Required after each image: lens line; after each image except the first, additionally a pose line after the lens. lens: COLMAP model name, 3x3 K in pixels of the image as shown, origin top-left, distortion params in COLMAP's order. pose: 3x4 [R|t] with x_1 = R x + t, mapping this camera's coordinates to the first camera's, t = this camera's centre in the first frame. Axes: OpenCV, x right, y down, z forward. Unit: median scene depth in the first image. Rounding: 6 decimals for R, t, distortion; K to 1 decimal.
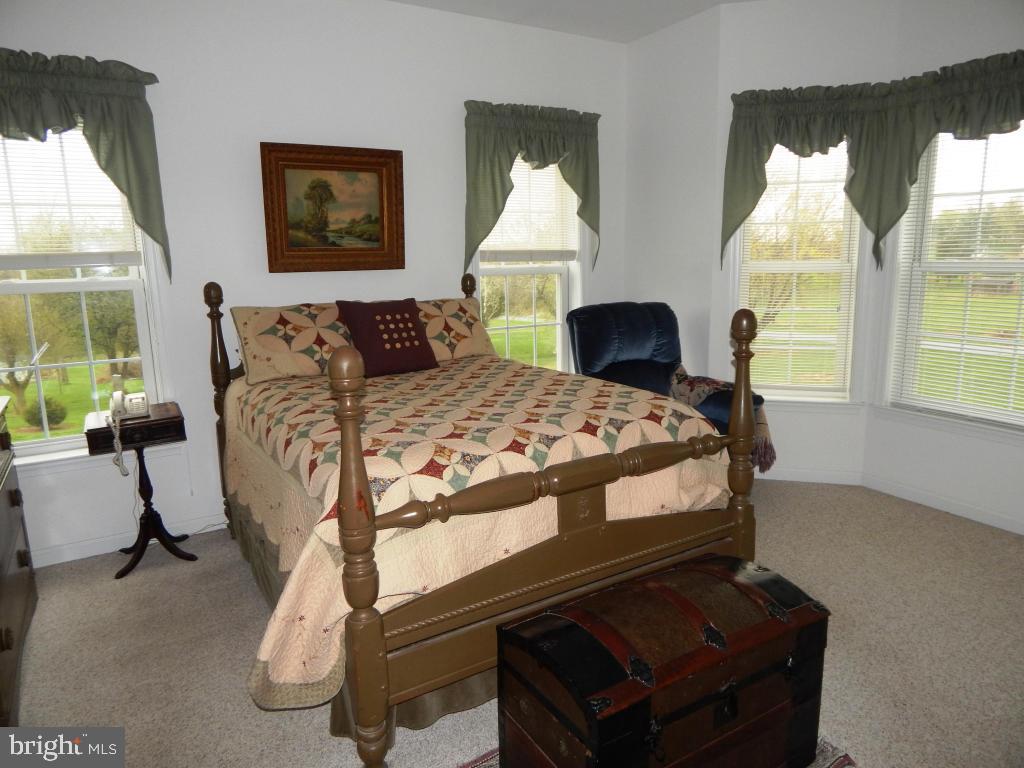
lens RADIAL K [[679.0, 0, 512.7], [0, 679.0, 380.7], [0, 0, 1]] dist [0.004290, -0.000158]
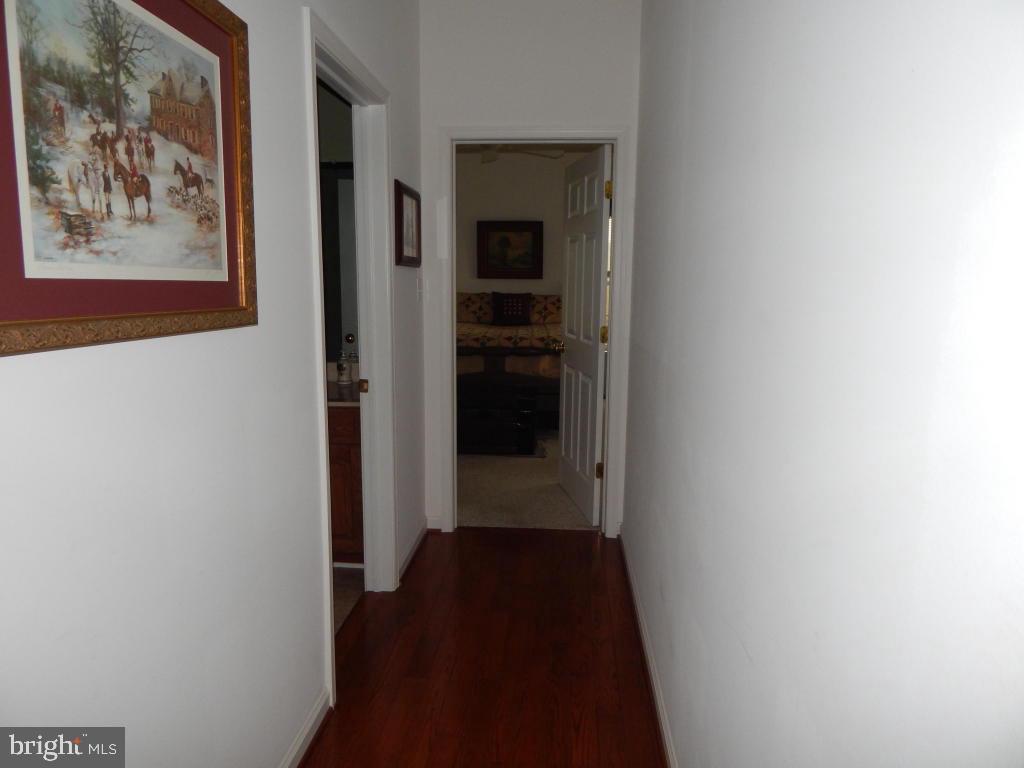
lens RADIAL K [[679.0, 0, 511.5], [0, 679.0, 383.8], [0, 0, 1]] dist [0.004290, -0.000158]
pose [[0.806085, 0.120954, -0.579307, 1.021400], [-0.131176, 0.991059, 0.024397, 0.109149], [0.577079, 0.056325, 0.814744, -0.698977]]
